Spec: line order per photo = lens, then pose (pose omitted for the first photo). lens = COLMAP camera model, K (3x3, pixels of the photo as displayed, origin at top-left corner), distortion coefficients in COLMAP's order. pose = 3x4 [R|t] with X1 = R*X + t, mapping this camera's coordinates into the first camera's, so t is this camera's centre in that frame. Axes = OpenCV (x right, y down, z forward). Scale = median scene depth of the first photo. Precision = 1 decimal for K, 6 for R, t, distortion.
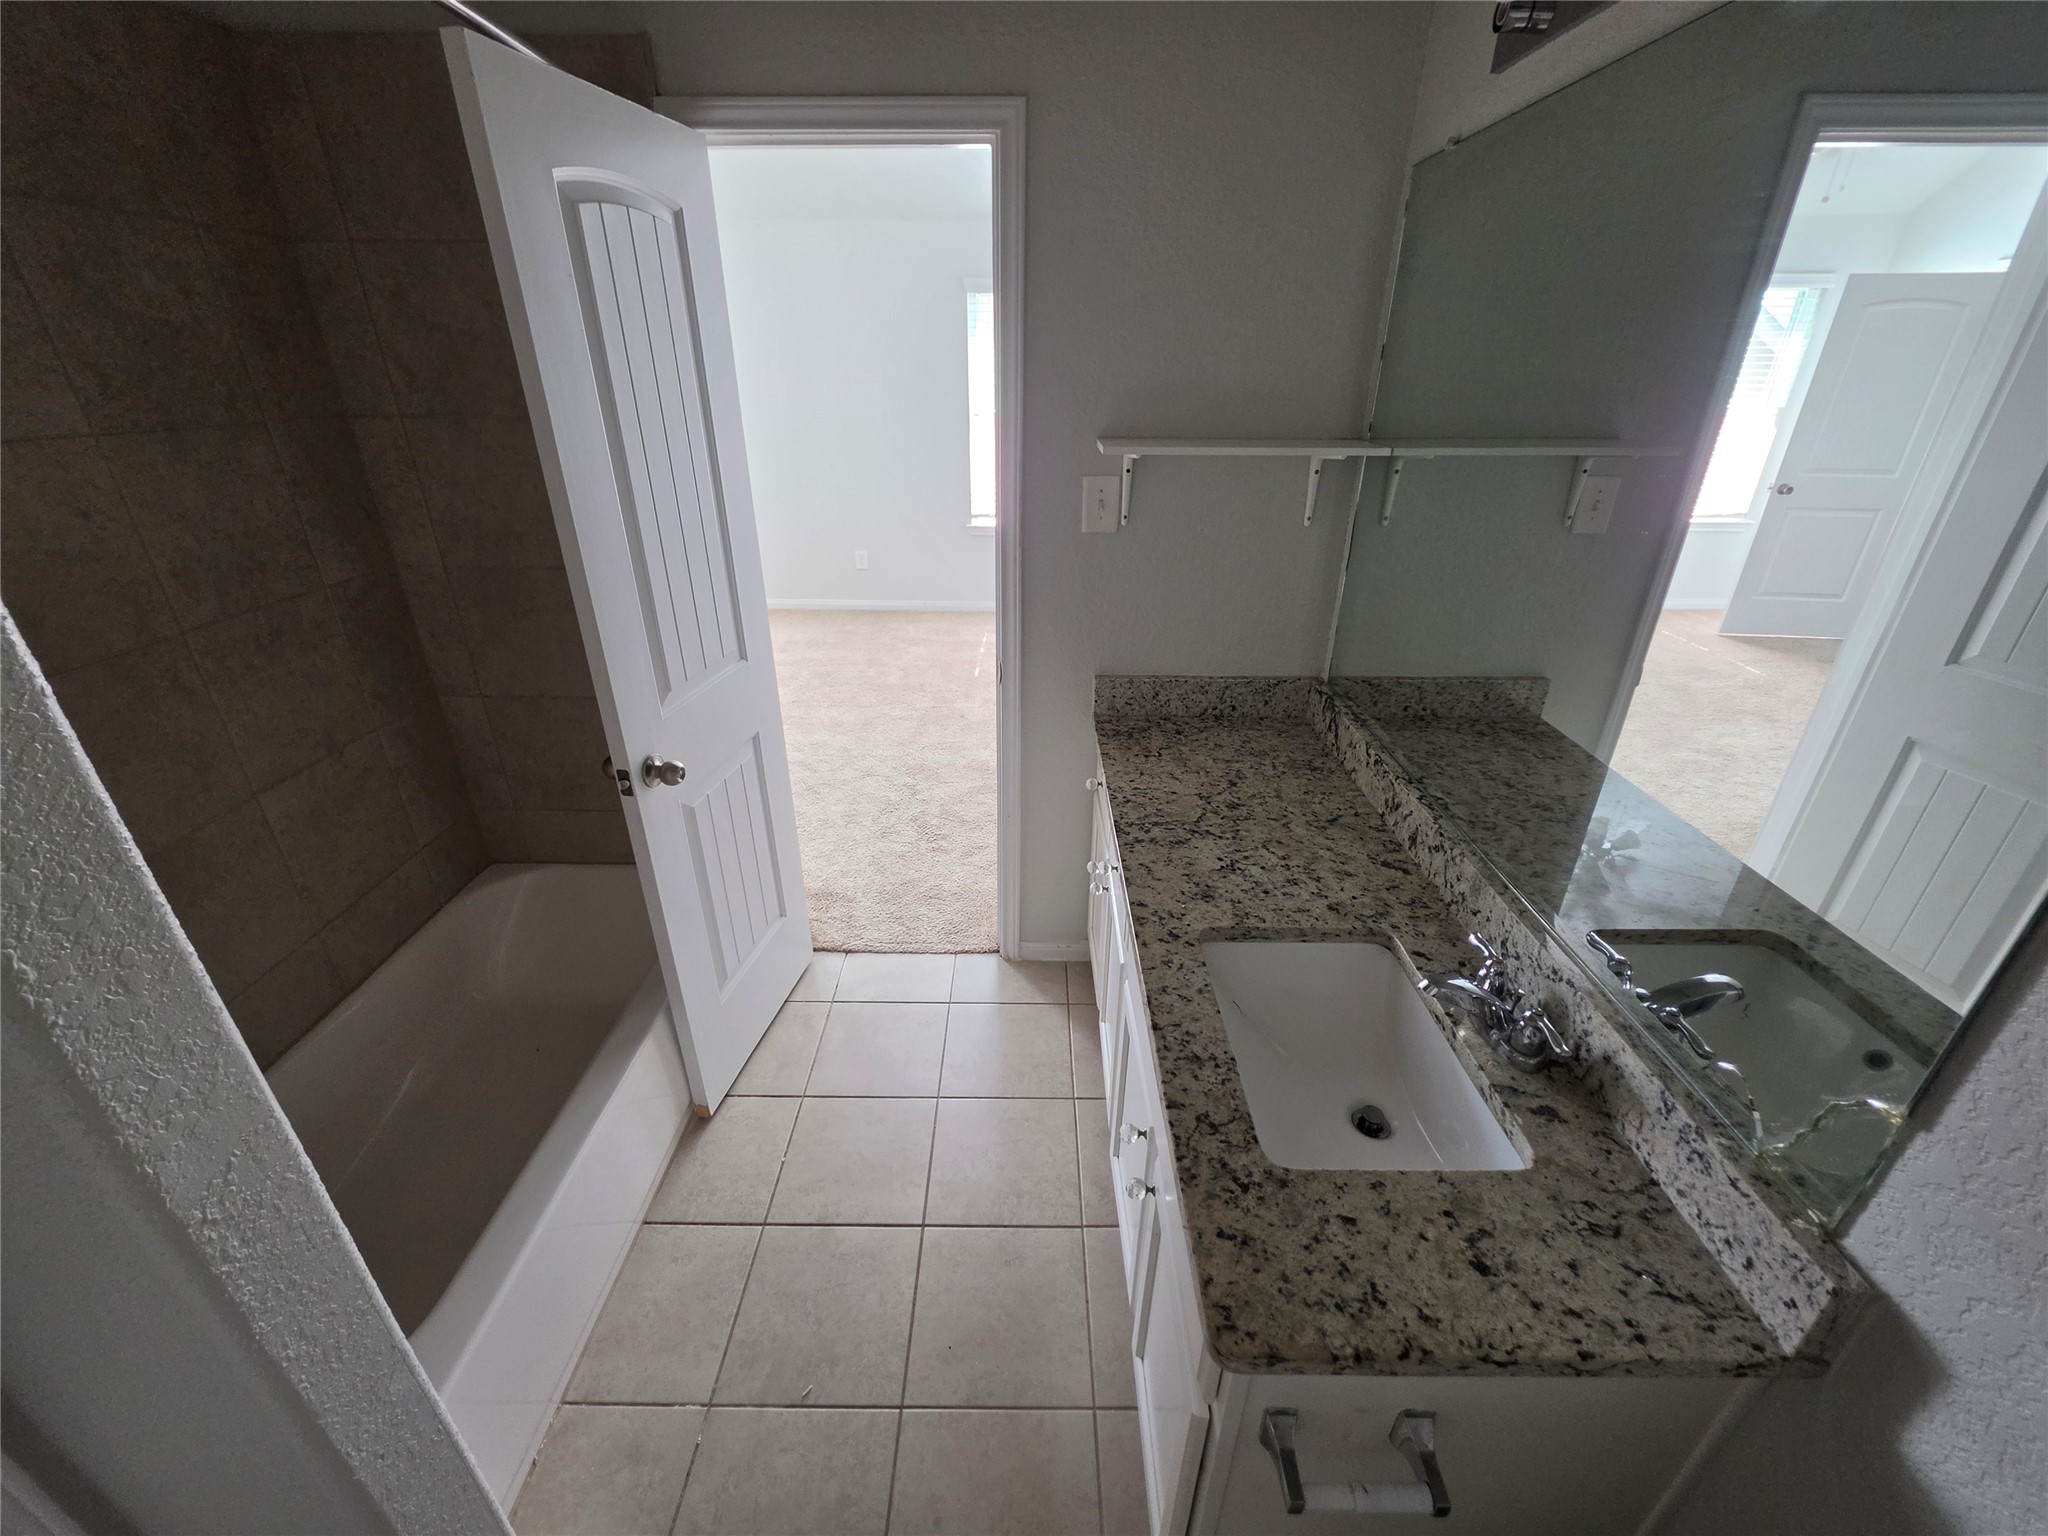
lens RADIAL K [[825.3, 0, 1018.9], [0, 825.3, 766.8], [0, 0, 1]] dist [-0.007058, 0.001974]
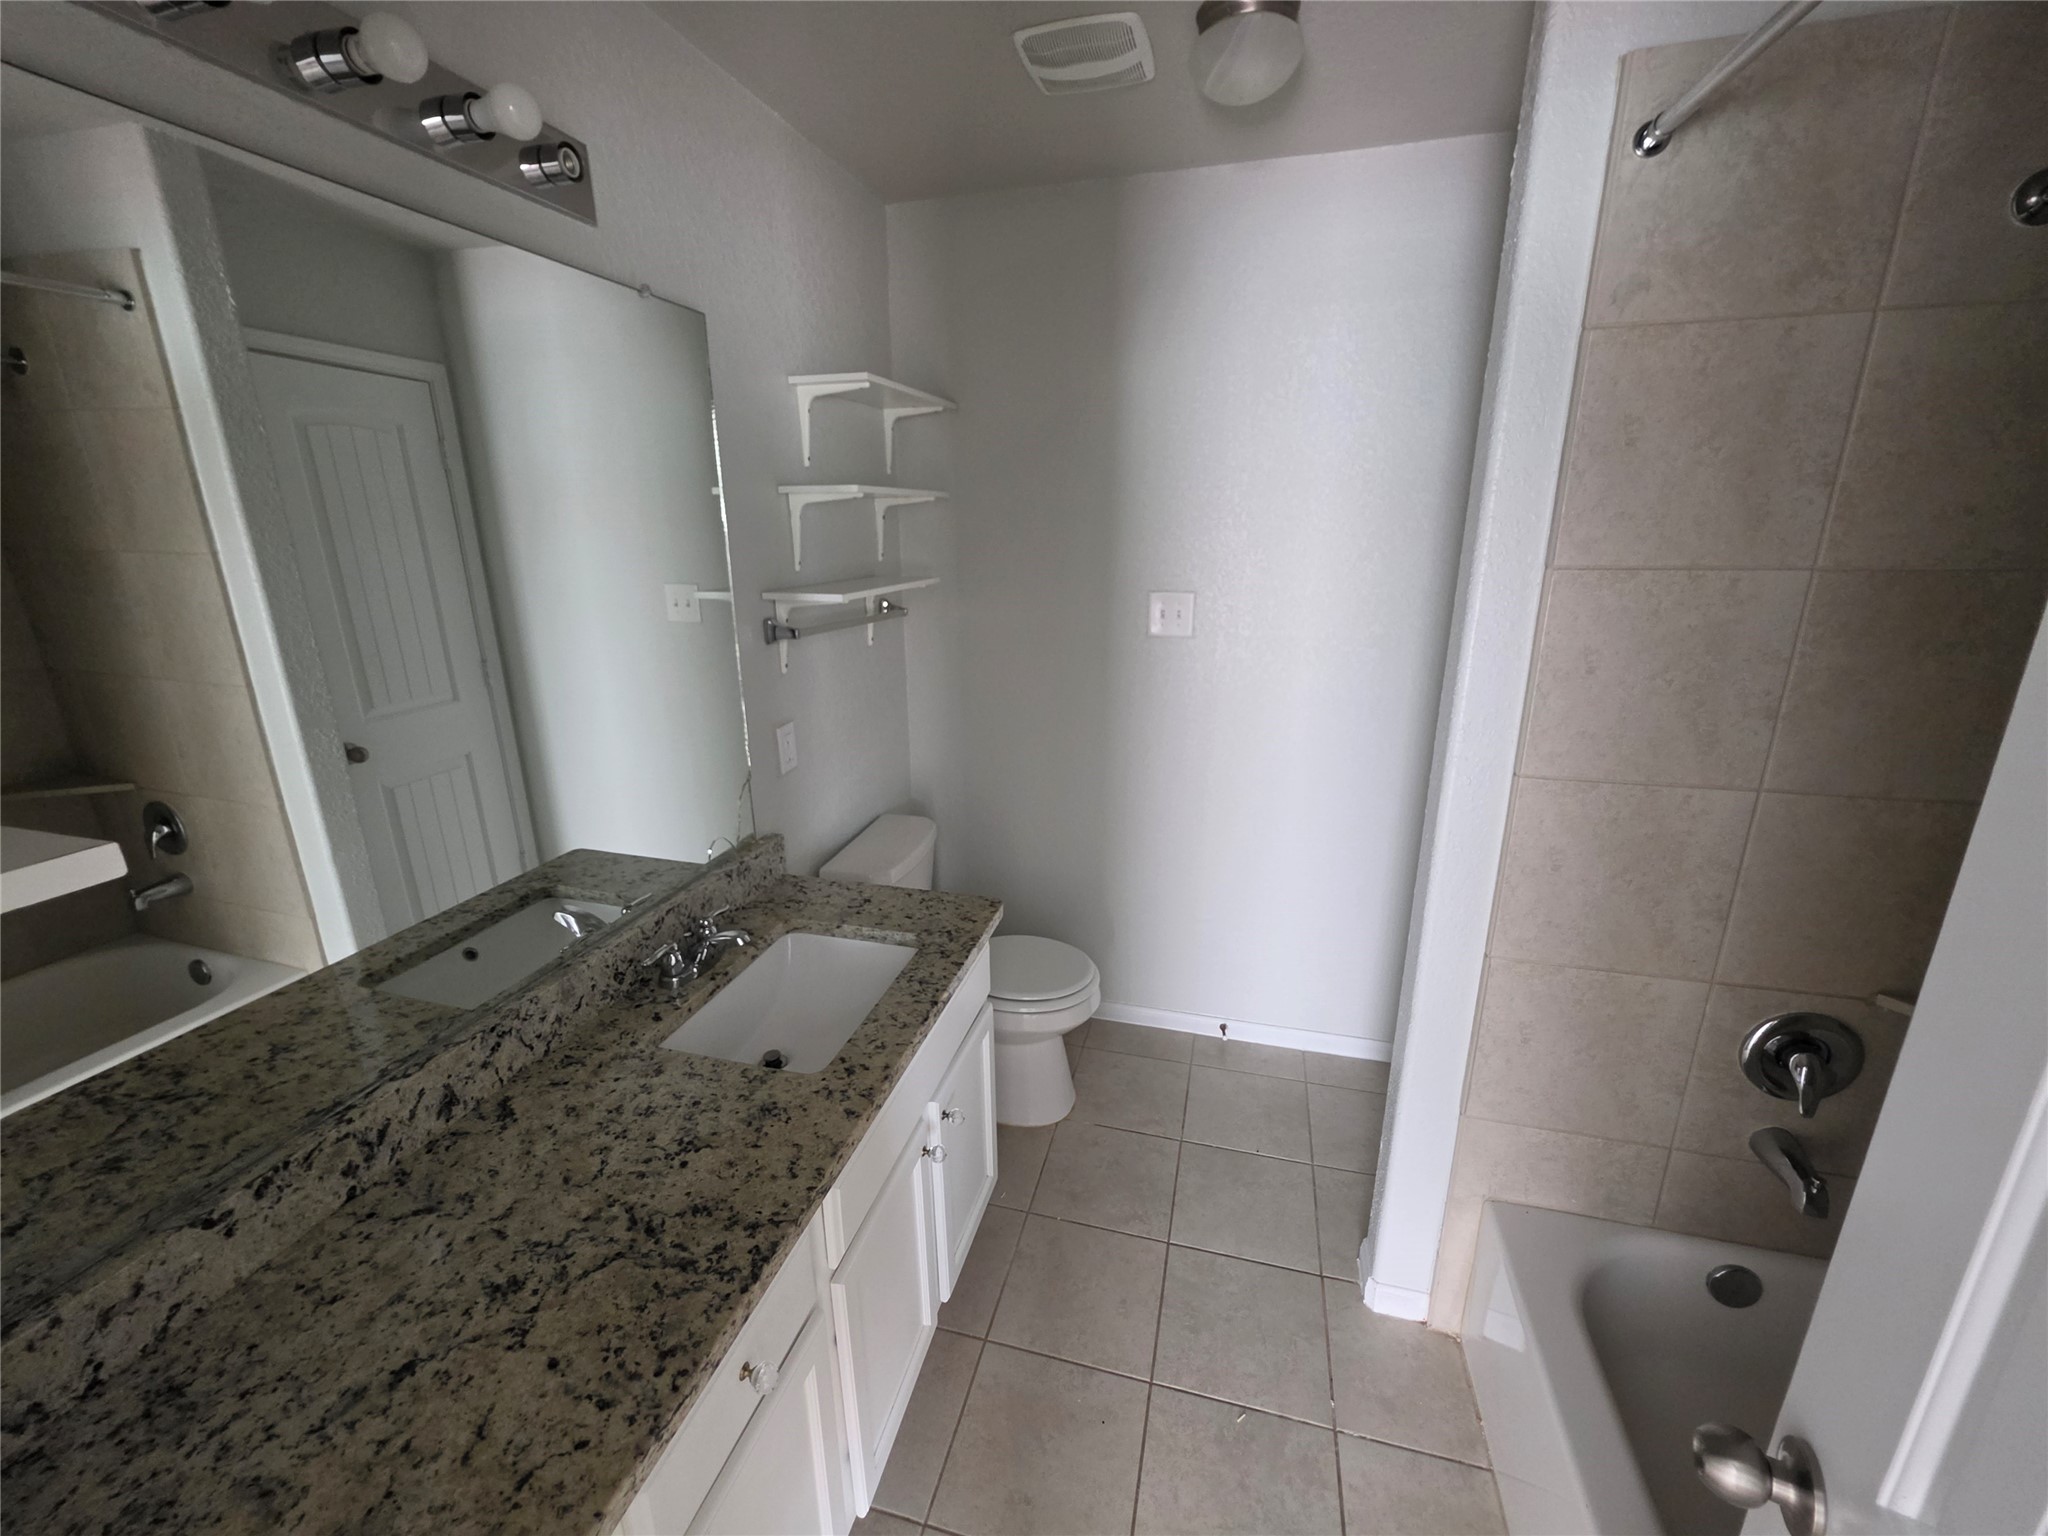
lens RADIAL K [[825.3, 0, 1020.3], [0, 825.3, 762.3], [0, 0, 1]] dist [-0.007058, 0.001974]
pose [[-0.966768, -0.067170, 0.246674, -0.182720], [0.117490, 0.740211, 0.662030, -0.573858], [-0.227059, 0.669011, -0.707721, 1.212837]]
